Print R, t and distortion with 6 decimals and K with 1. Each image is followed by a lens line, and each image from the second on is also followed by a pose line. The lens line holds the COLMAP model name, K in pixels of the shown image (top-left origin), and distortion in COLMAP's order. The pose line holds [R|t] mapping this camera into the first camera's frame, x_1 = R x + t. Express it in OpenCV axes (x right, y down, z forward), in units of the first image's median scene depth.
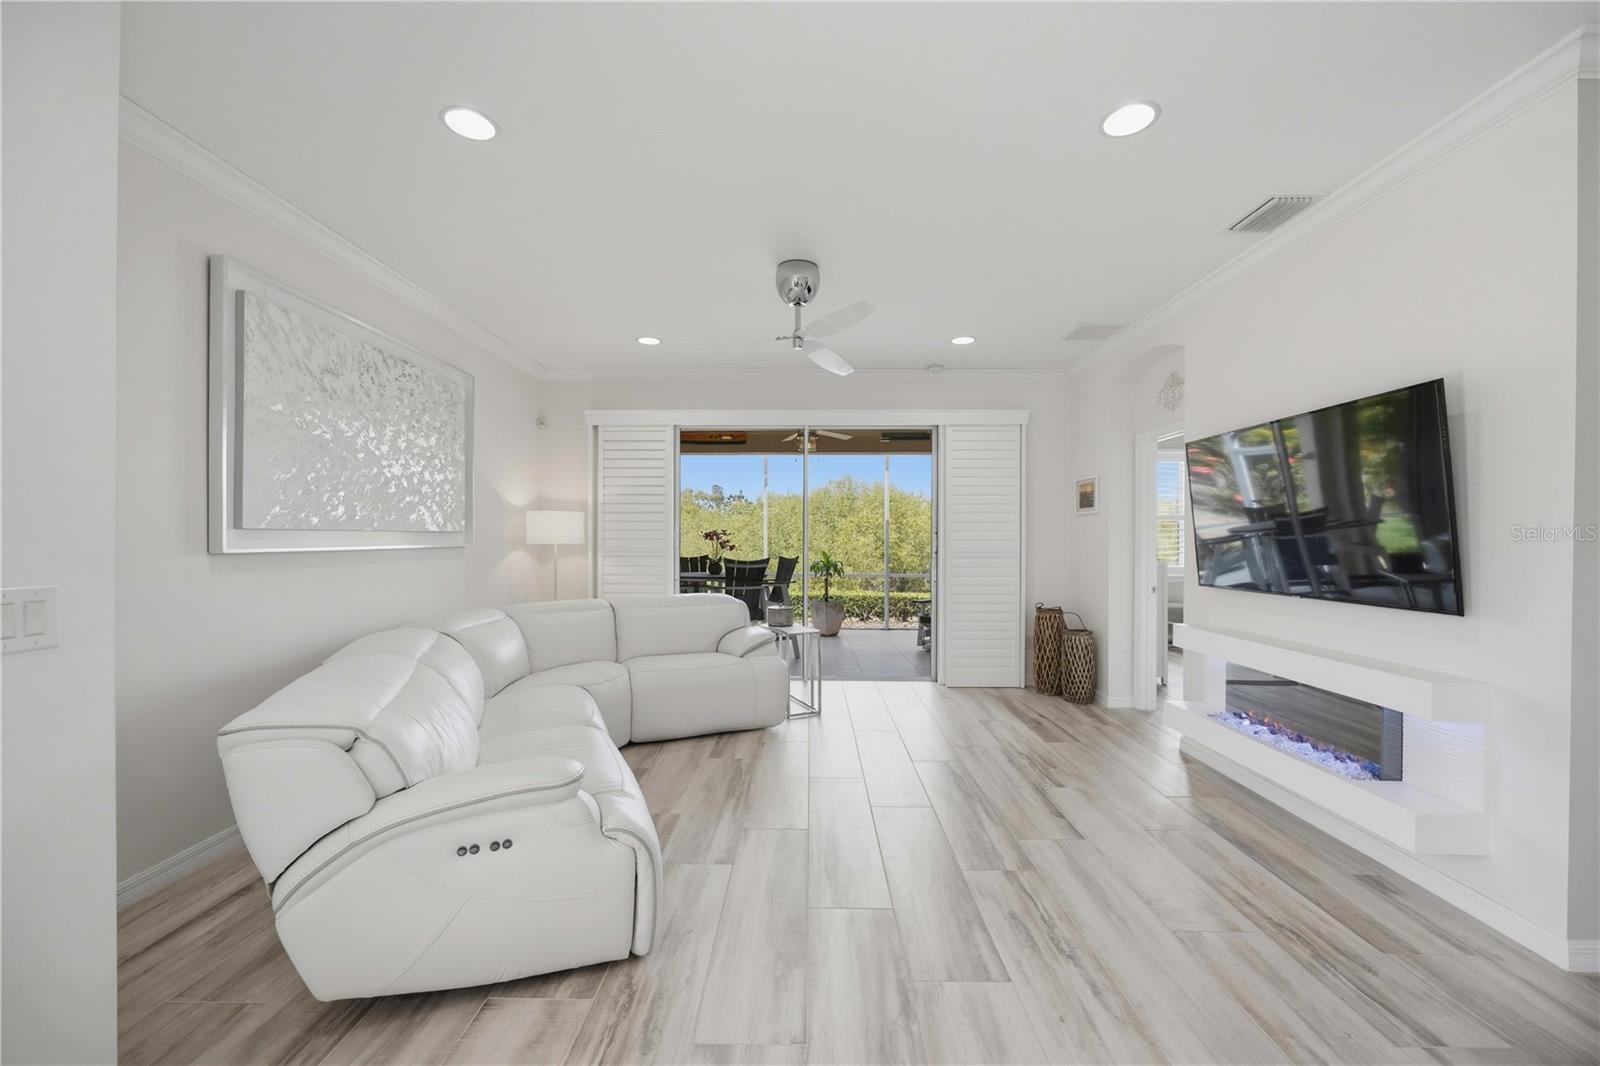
lens RADIAL K [[625.4, 0, 799.5], [0, 625.4, 536.0], [0, 0, 1]] dist [0.000913, -0.000093]
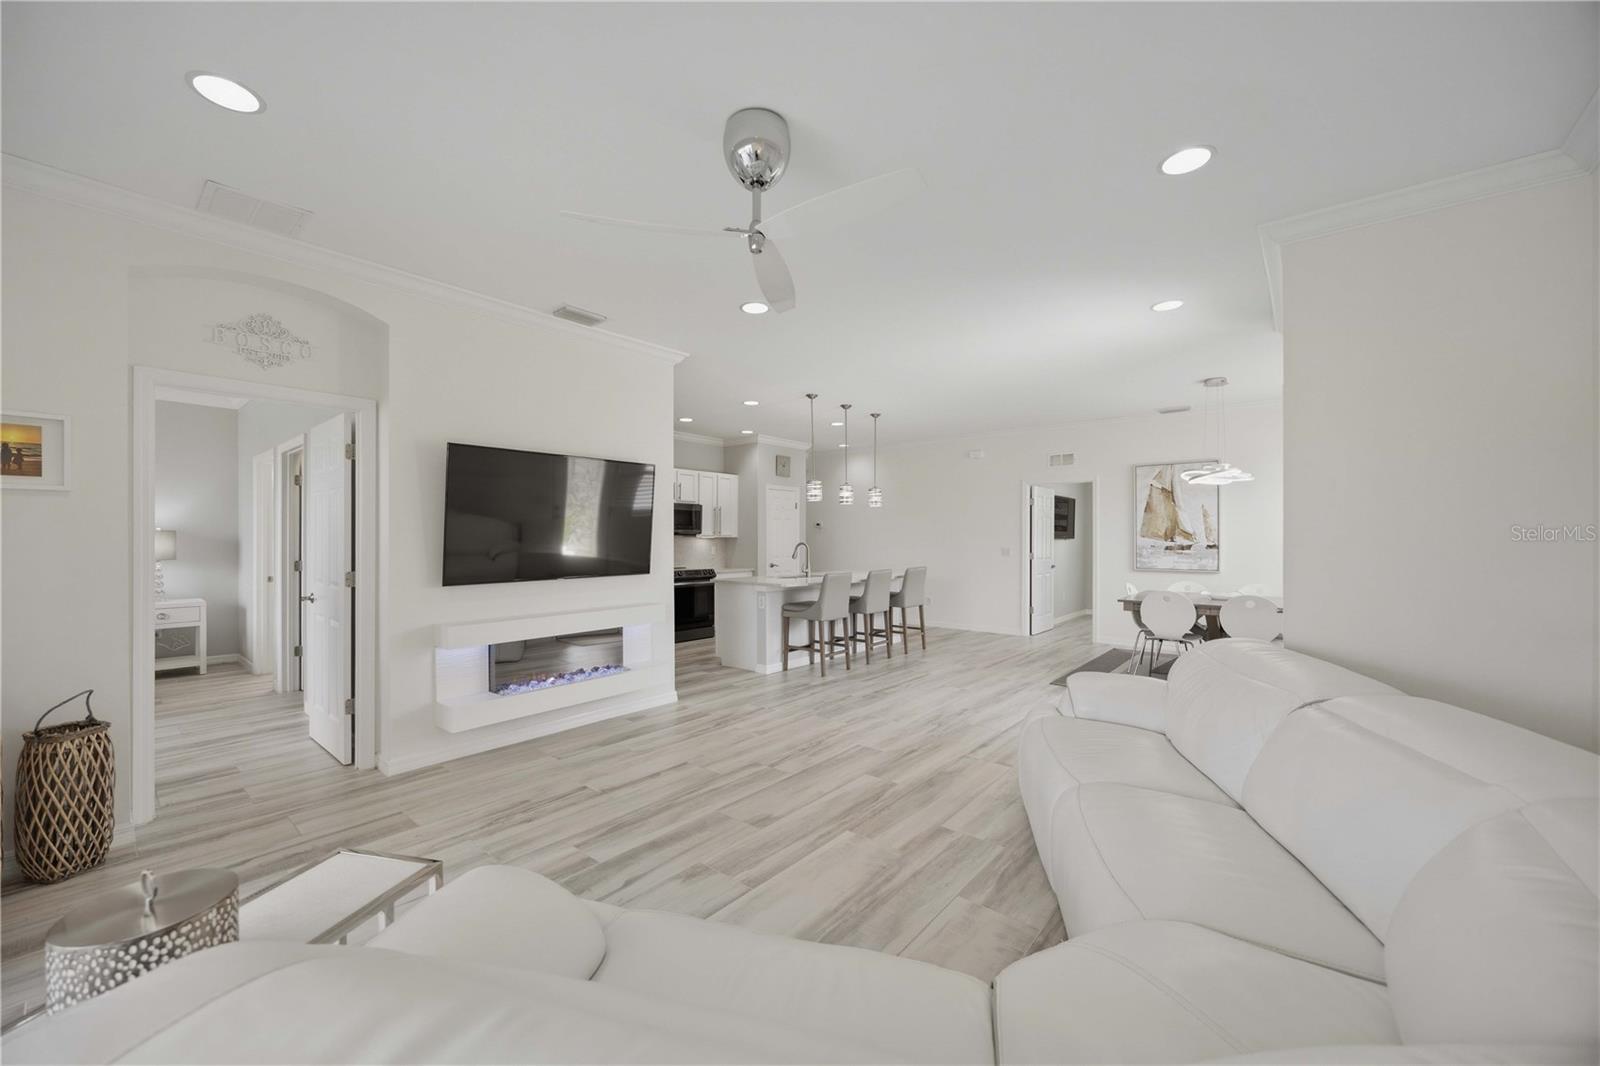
lens RADIAL K [[625.4, 0, 798.1], [0, 625.4, 535.4], [0, 0, 1]] dist [0.000913, -0.000093]
pose [[-0.779686, -0.001051, 0.626170, -0.621415], [-0.002878, 0.999994, -0.001905, -0.001037], [-0.626164, -0.003288, -0.779684, 2.064596]]
